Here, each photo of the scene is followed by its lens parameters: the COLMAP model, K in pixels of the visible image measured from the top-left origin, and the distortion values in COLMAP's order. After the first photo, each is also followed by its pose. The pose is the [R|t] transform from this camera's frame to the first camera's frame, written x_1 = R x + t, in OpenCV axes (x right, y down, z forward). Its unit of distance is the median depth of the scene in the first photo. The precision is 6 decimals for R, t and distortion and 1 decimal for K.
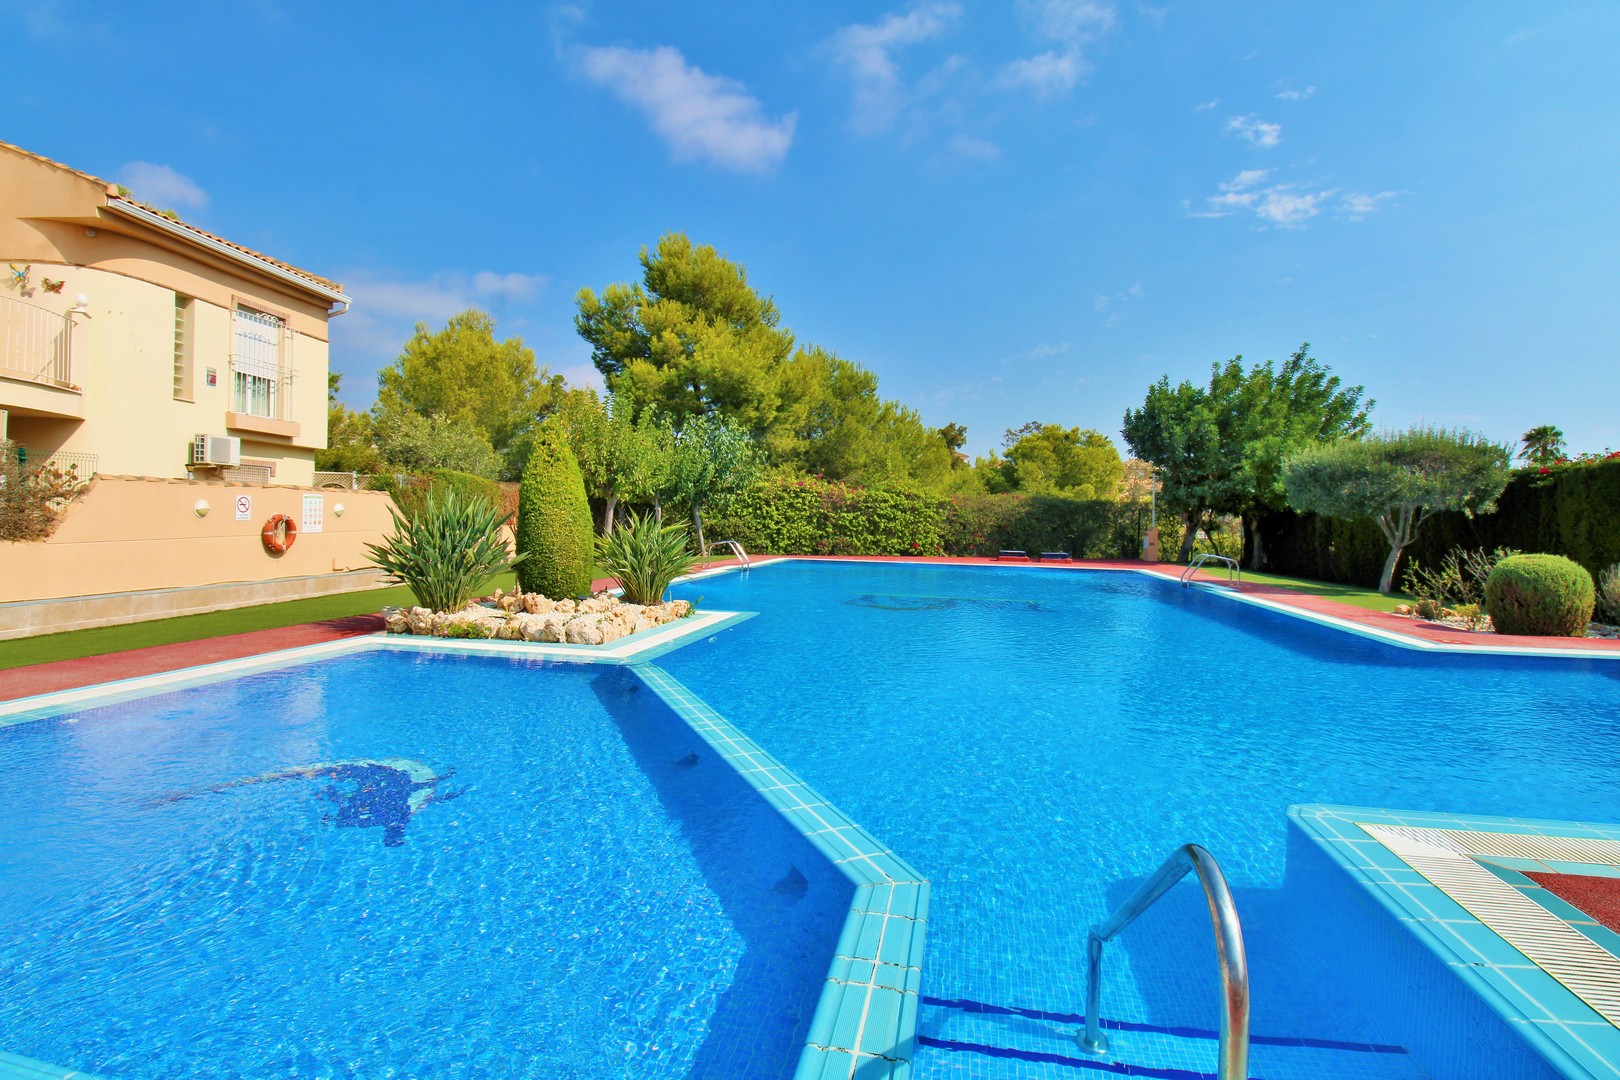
lens RADIAL K [[763.7, 0, 807.2], [0, 763.7, 533.5], [0, 0, 1]] dist [-0.000855, -0.014253]
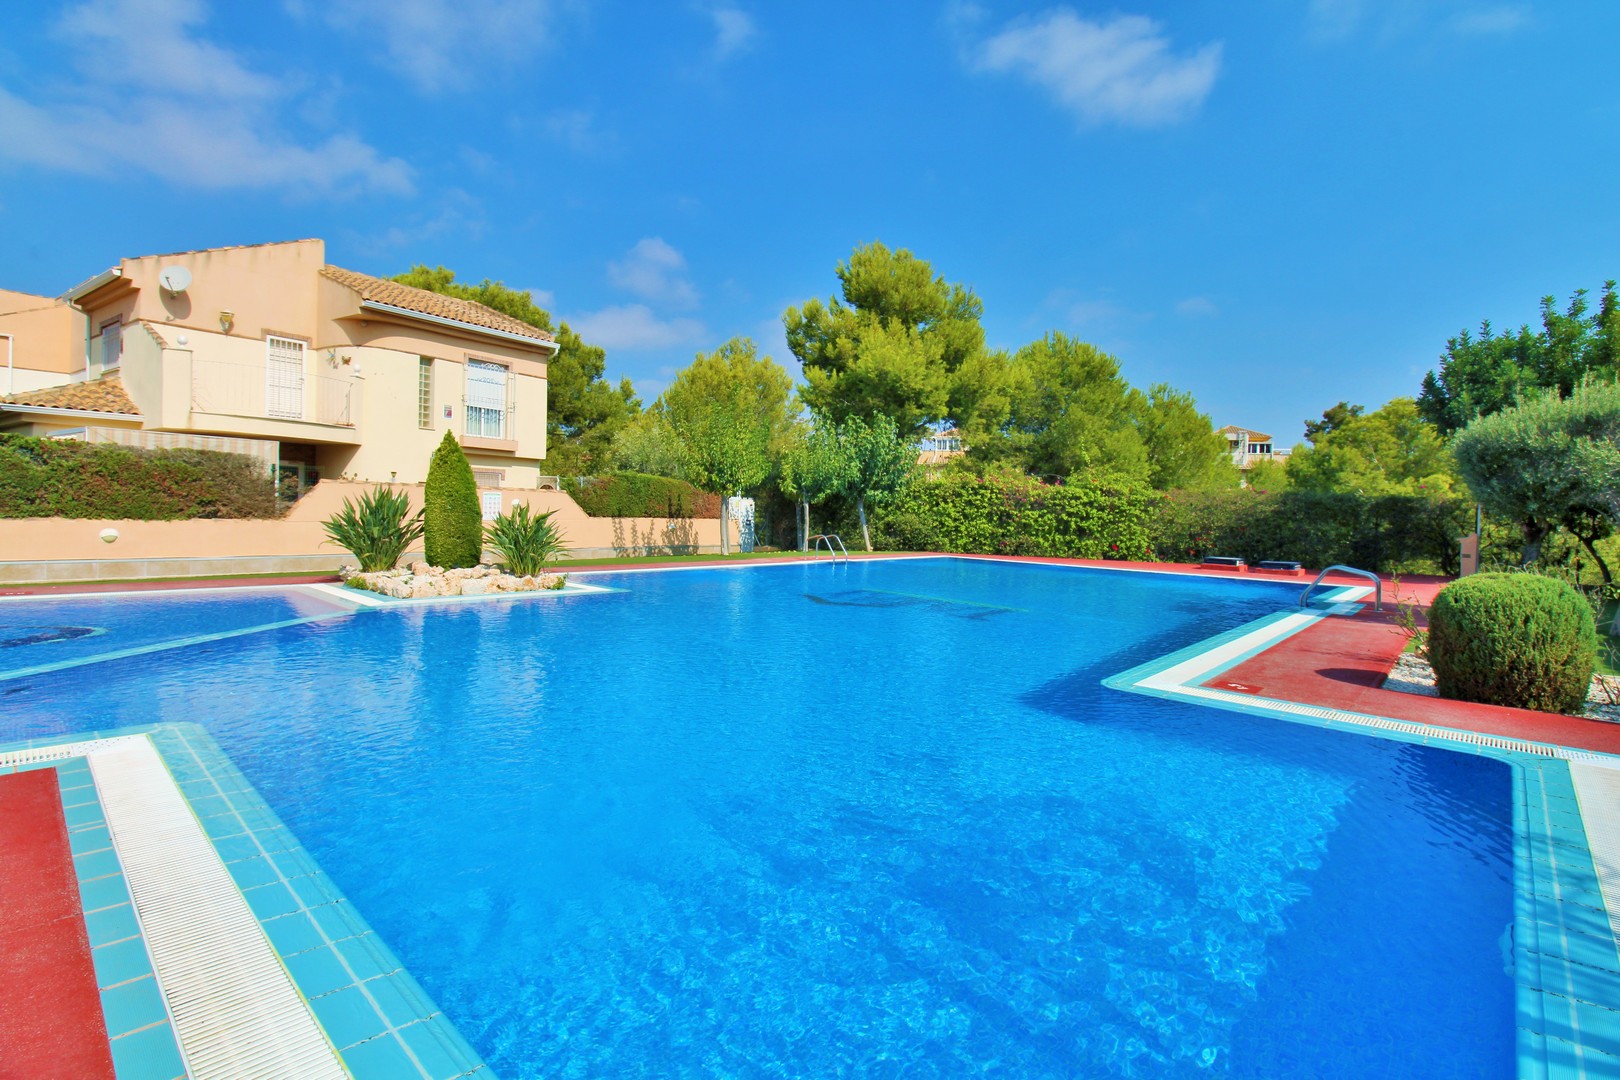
lens RADIAL K [[763.7, 0, 807.2], [0, 763.7, 533.5], [0, 0, 1]] dist [-0.000855, -0.014253]
pose [[0.853357, 0.021447, -0.520885, 0.309685], [-0.021692, 0.999749, 0.005627, 0.001635], [0.520875, 0.006497, 0.853608, 0.064898]]
